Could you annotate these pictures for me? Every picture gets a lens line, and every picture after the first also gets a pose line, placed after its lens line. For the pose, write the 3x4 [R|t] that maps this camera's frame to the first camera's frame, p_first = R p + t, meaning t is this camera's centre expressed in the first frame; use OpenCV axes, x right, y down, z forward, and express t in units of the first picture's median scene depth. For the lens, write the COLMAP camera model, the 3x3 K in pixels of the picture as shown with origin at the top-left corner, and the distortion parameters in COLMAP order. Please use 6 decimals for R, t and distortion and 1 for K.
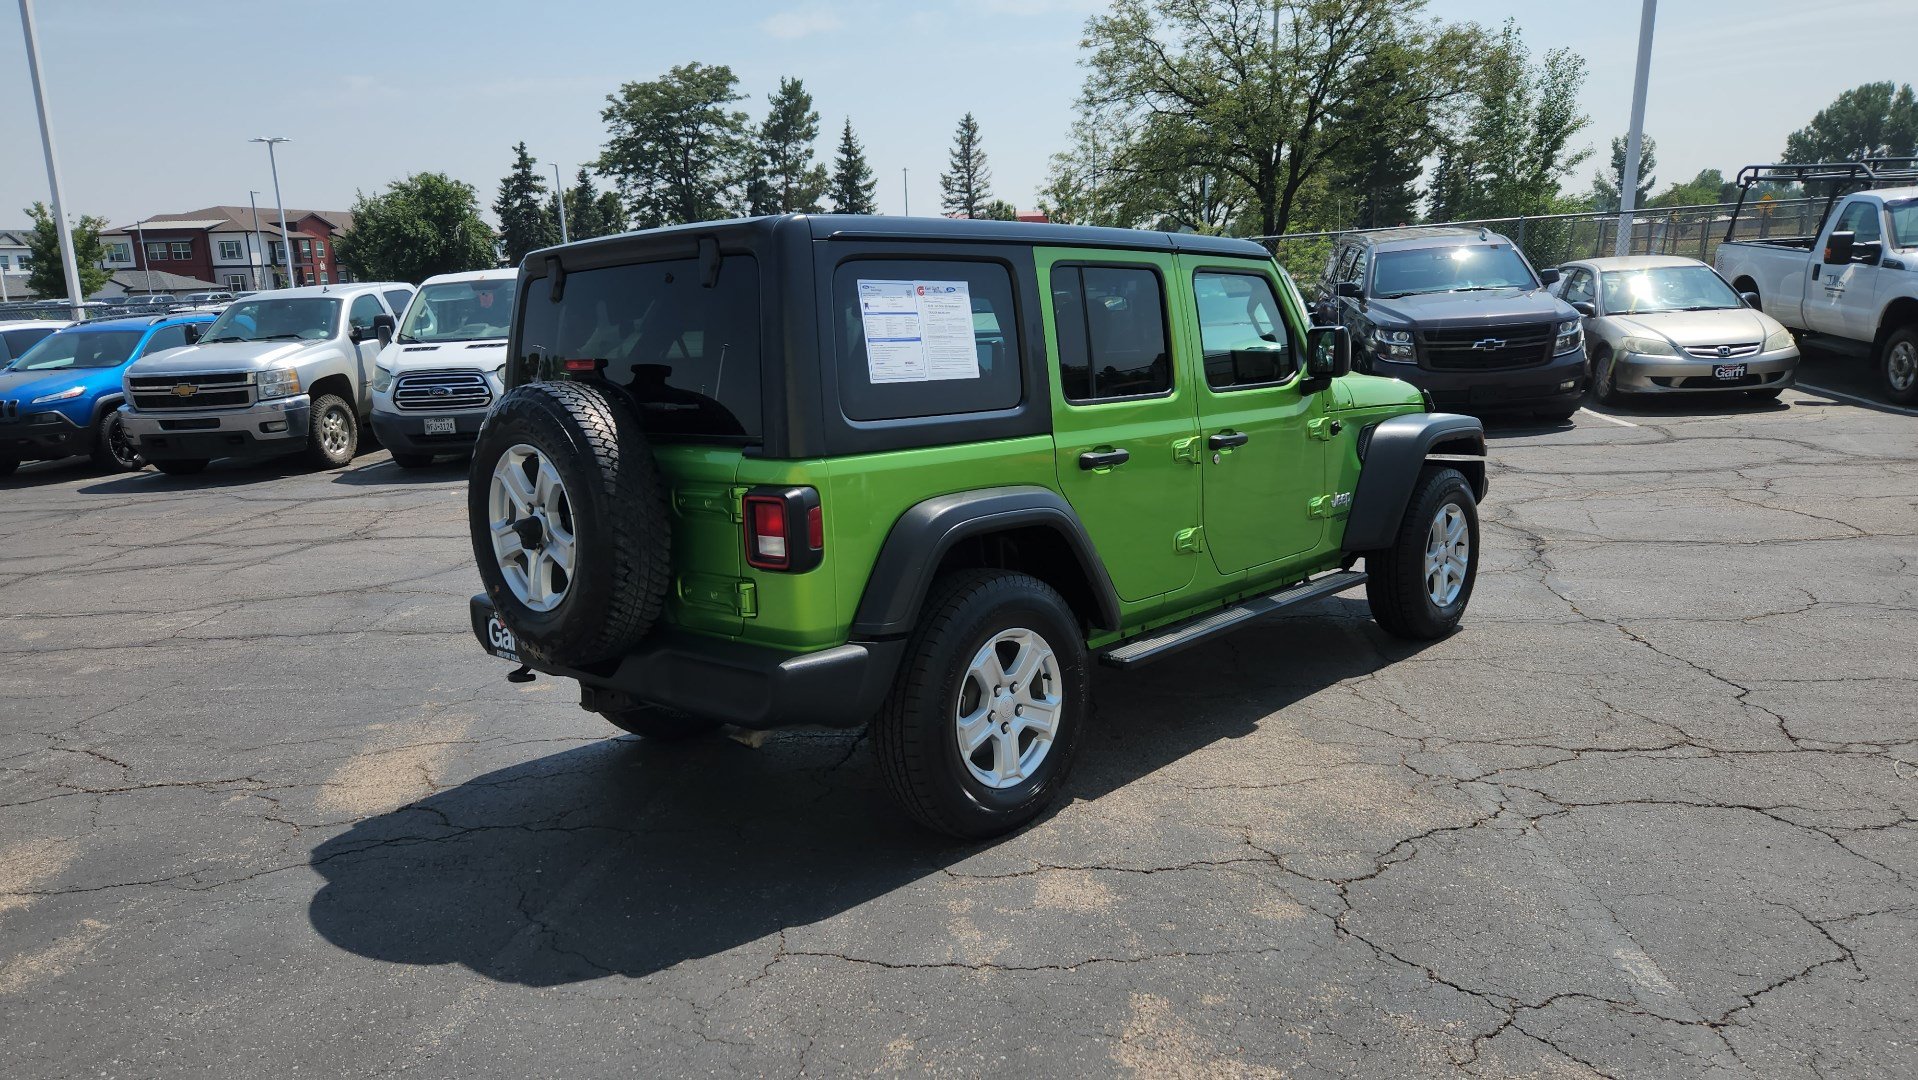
lens RADIAL K [[1287.0, 0, 935.0], [0, 1287.0, 541.0], [0, 0, 1]] dist [0.075207, -0.058104]
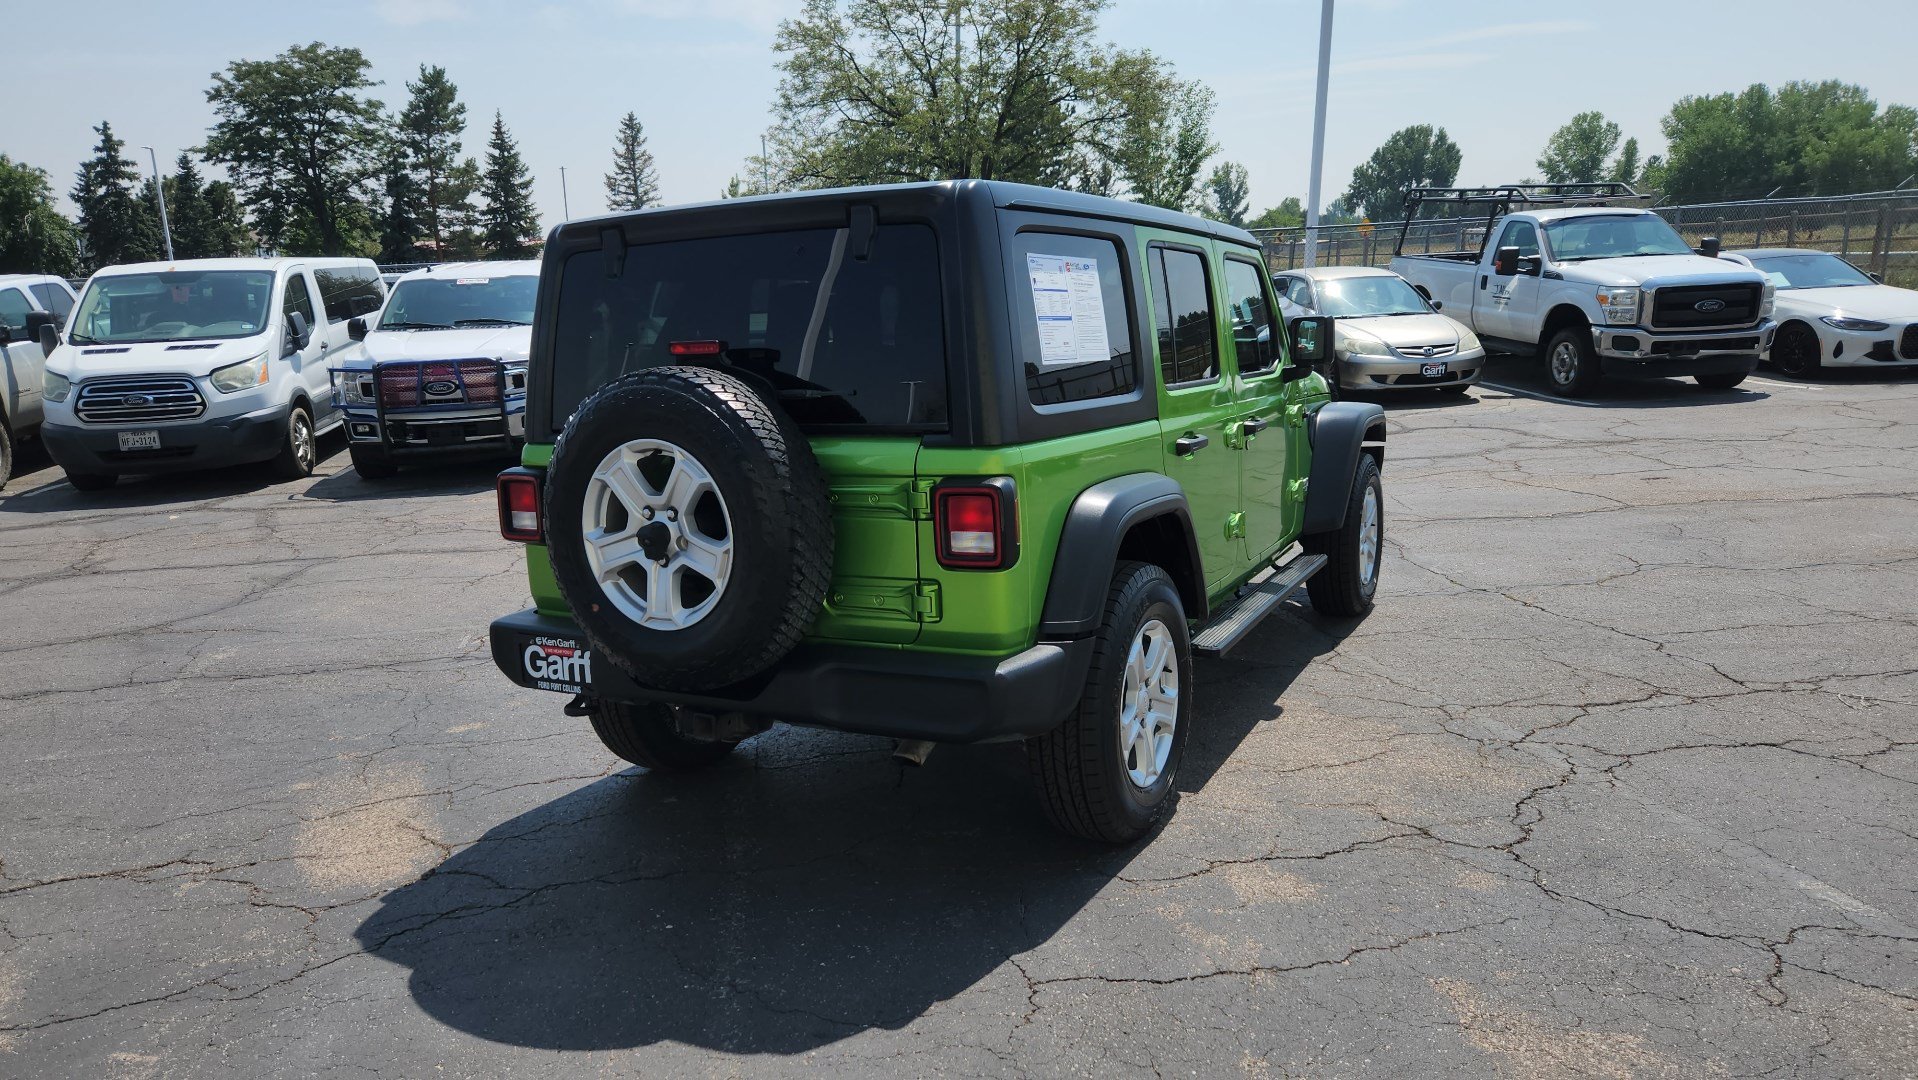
lens RADIAL K [[1289.6, 0, 931.5], [0, 1289.6, 541.8], [0, 0, 1]] dist [0.074665, -0.060184]
pose [[0.966406, -0.040908, 0.253742, -0.017591], [0.042432, 0.999099, -0.000533, 0.000144], [-0.253492, 0.011282, 0.967272, 0.005412]]
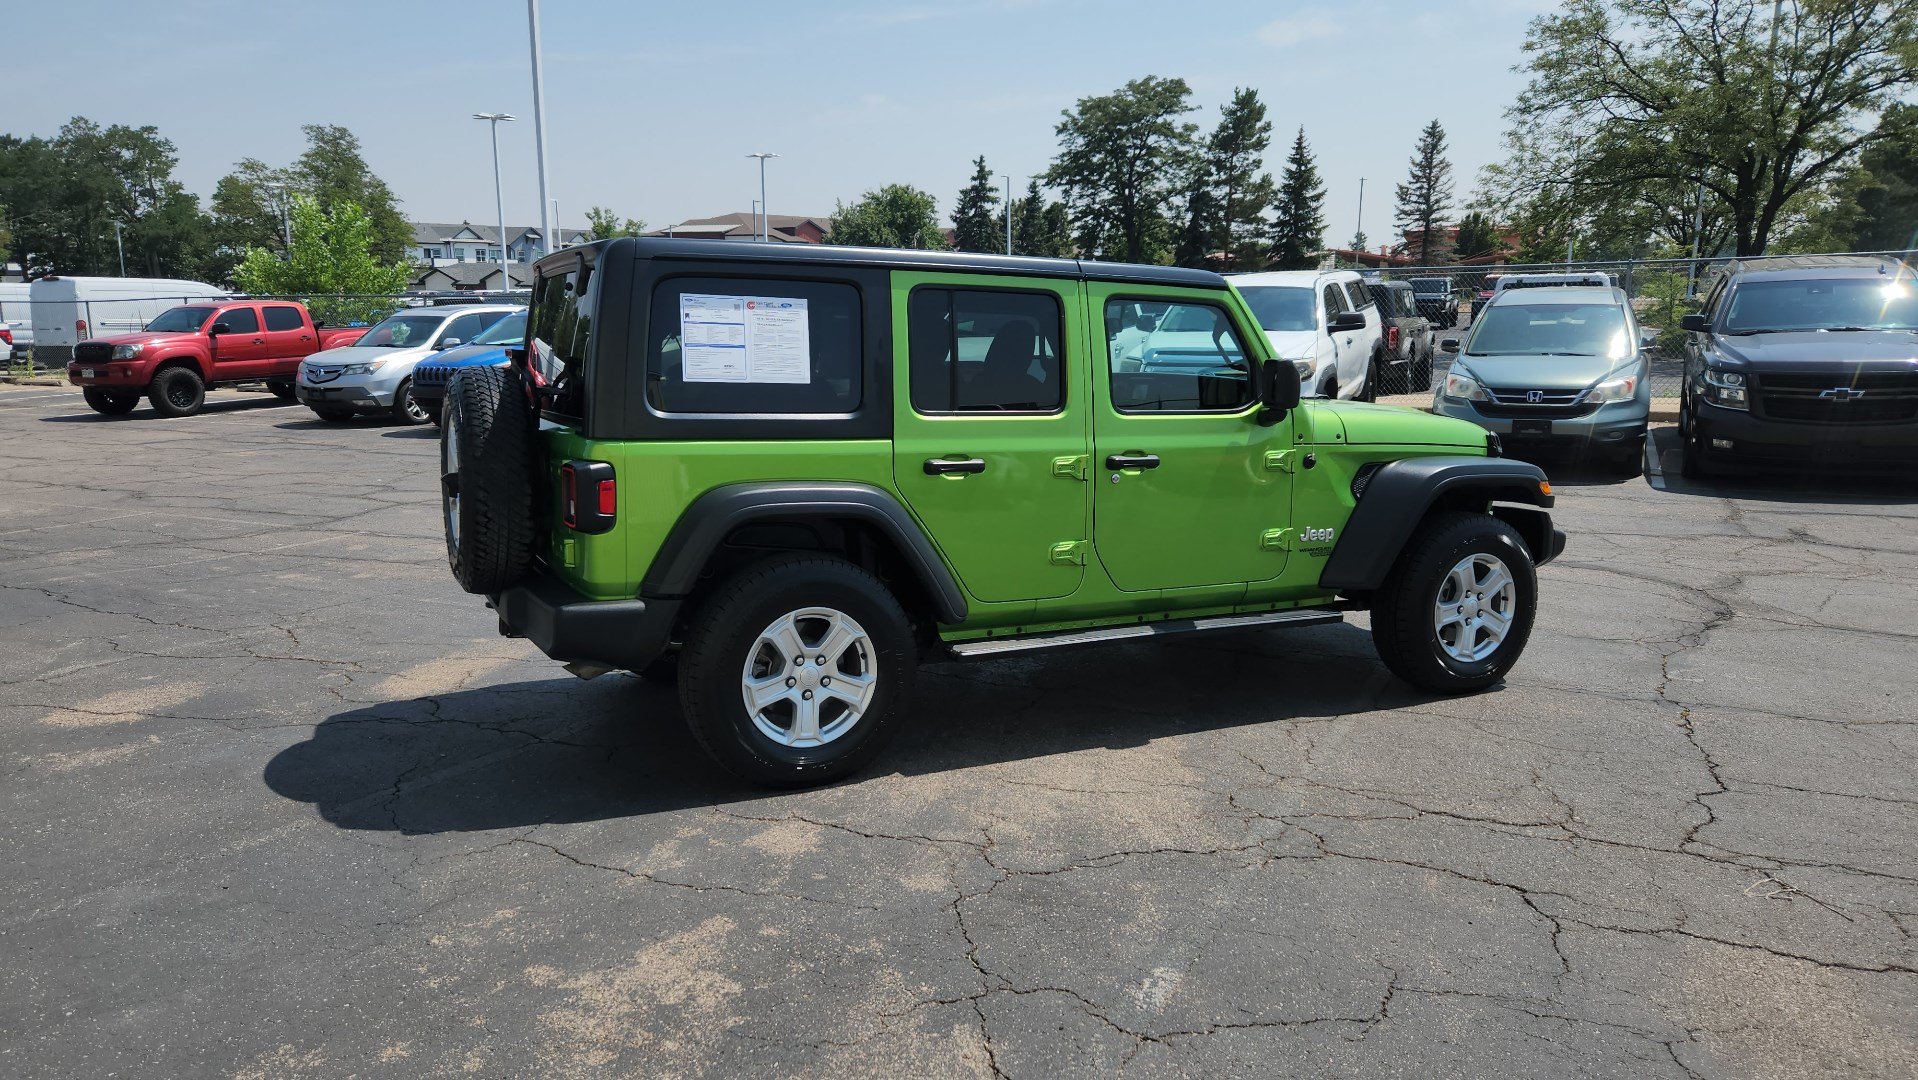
lens RADIAL K [[1288.5, 0, 931.5], [0, 1288.5, 524.0], [0, 0, 1]] dist [0.076796, -0.063873]
pose [[0.938082, 0.095623, -0.332954, 0.026946], [-0.102004, 0.994783, -0.001695, -0.000648], [0.331055, 0.035552, 0.942942, -0.001653]]
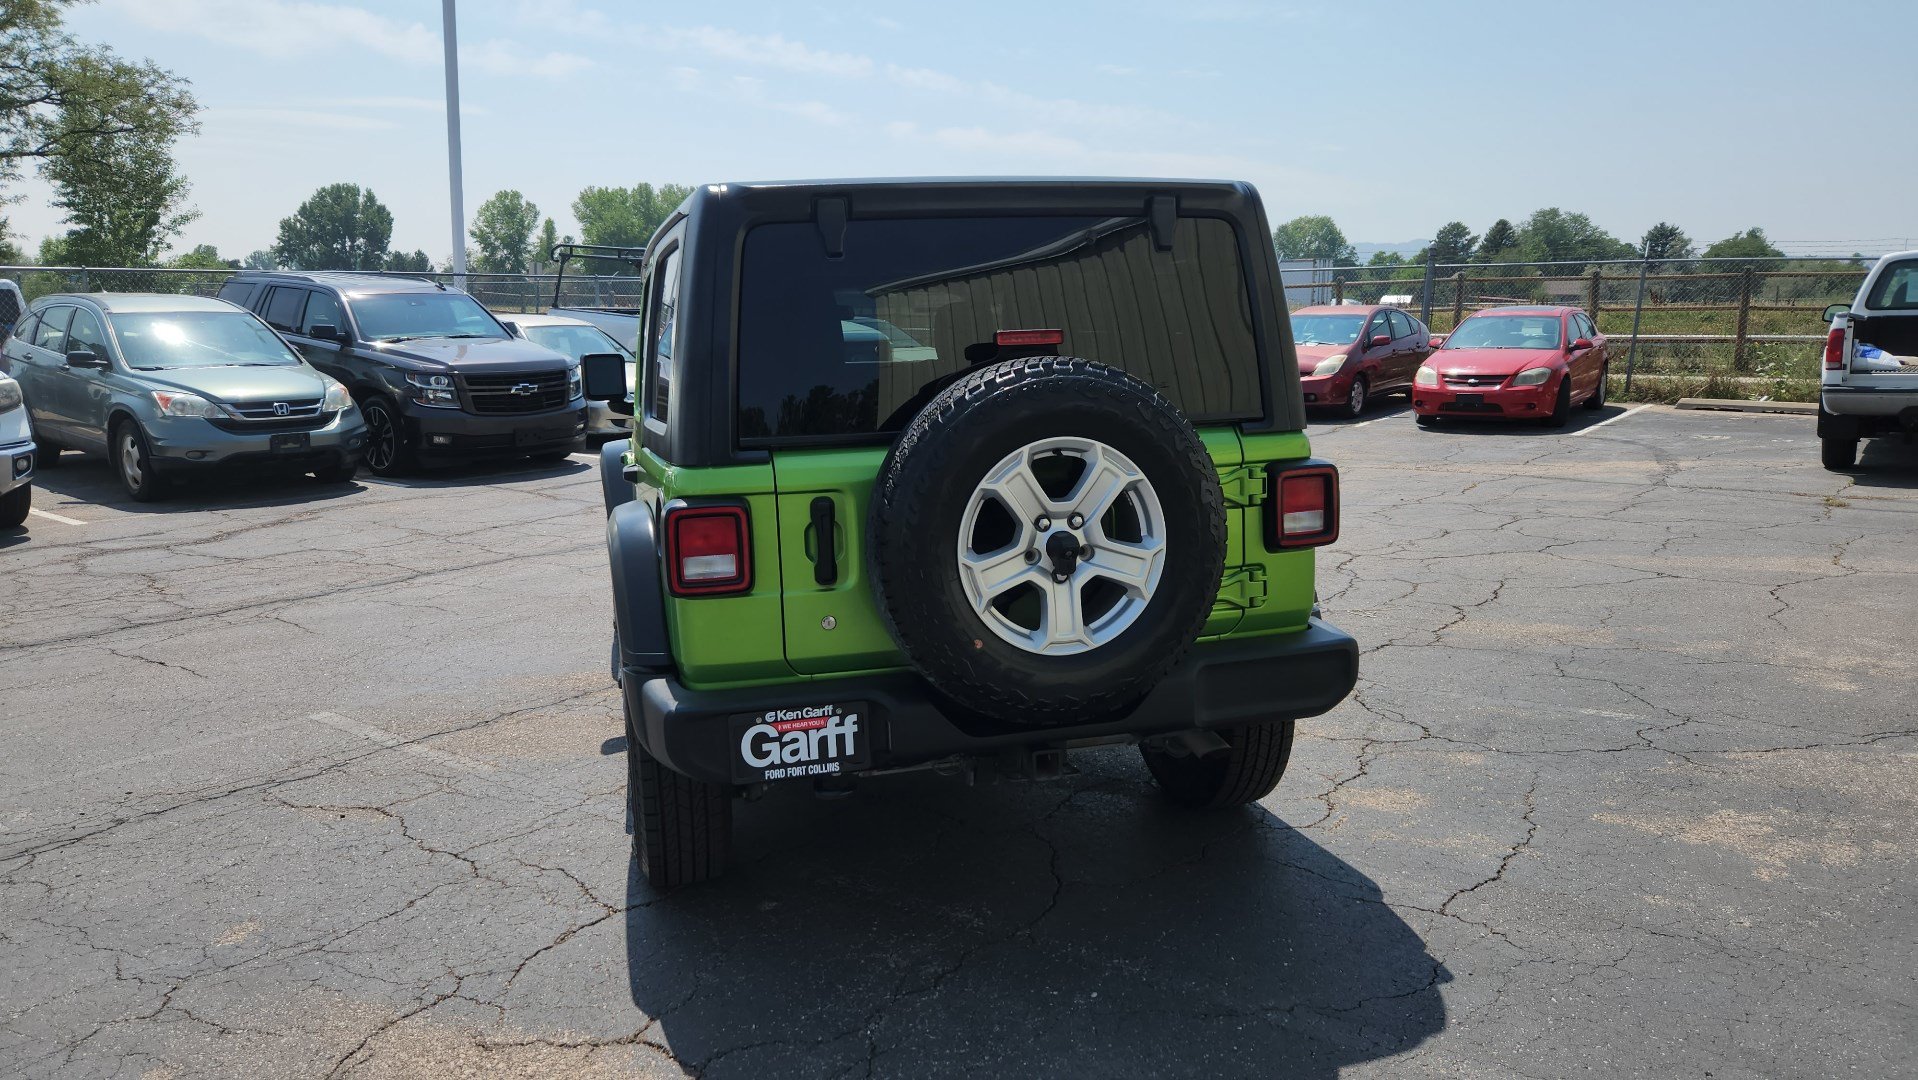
lens RADIAL K [[1288.5, 0, 931.5], [0, 1288.5, 524.0], [0, 0, 1]] dist [0.076796, -0.063873]
pose [[0.516270, -0.093449, 0.851312, -0.049826], [0.149217, 0.988640, 0.018033, -0.002419], [-0.843327, 0.117720, 0.524349, 0.033001]]
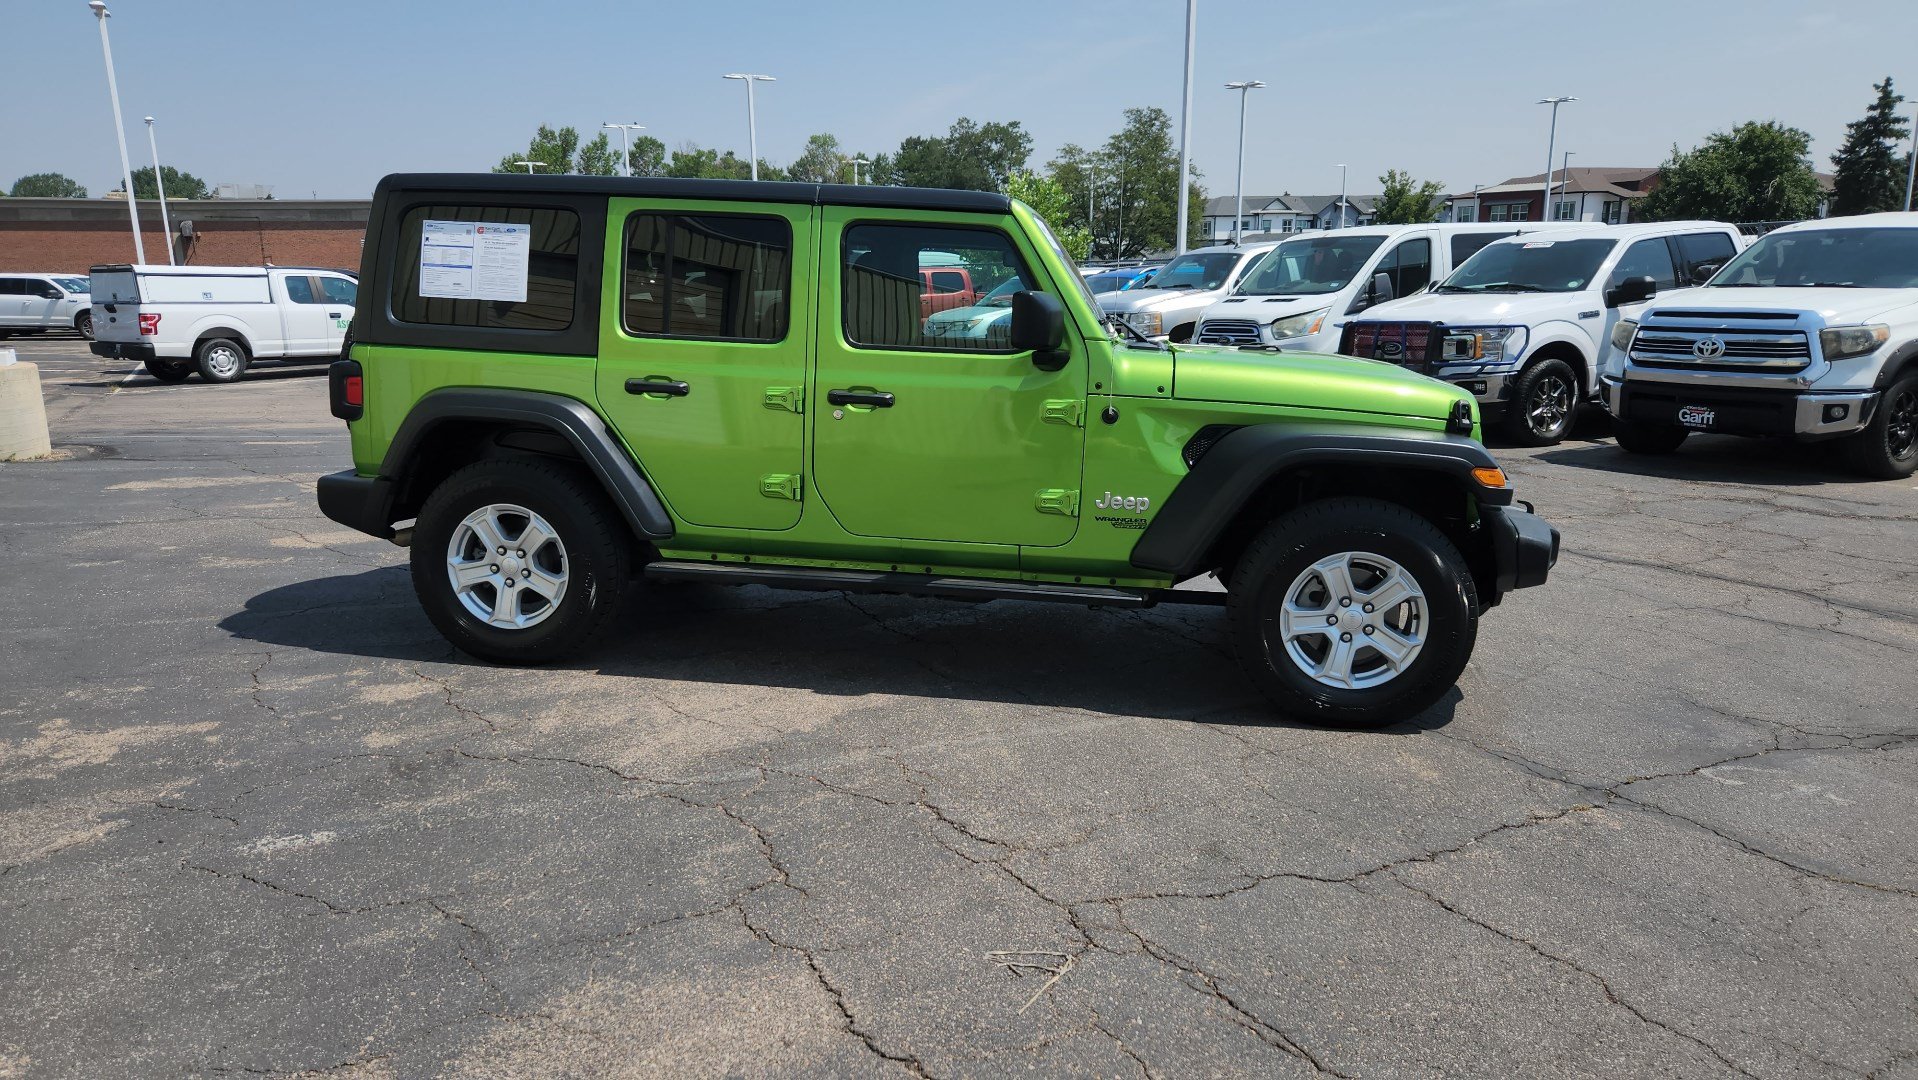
lens RADIAL K [[1289.6, 0, 931.5], [0, 1289.6, 541.8], [0, 0, 1]] dist [0.074665, -0.060184]
pose [[0.572216, 0.204357, -0.794233, 0.067201], [-0.181734, 0.975975, 0.120186, -0.006305], [0.799713, 0.075567, 0.595608, 0.029742]]
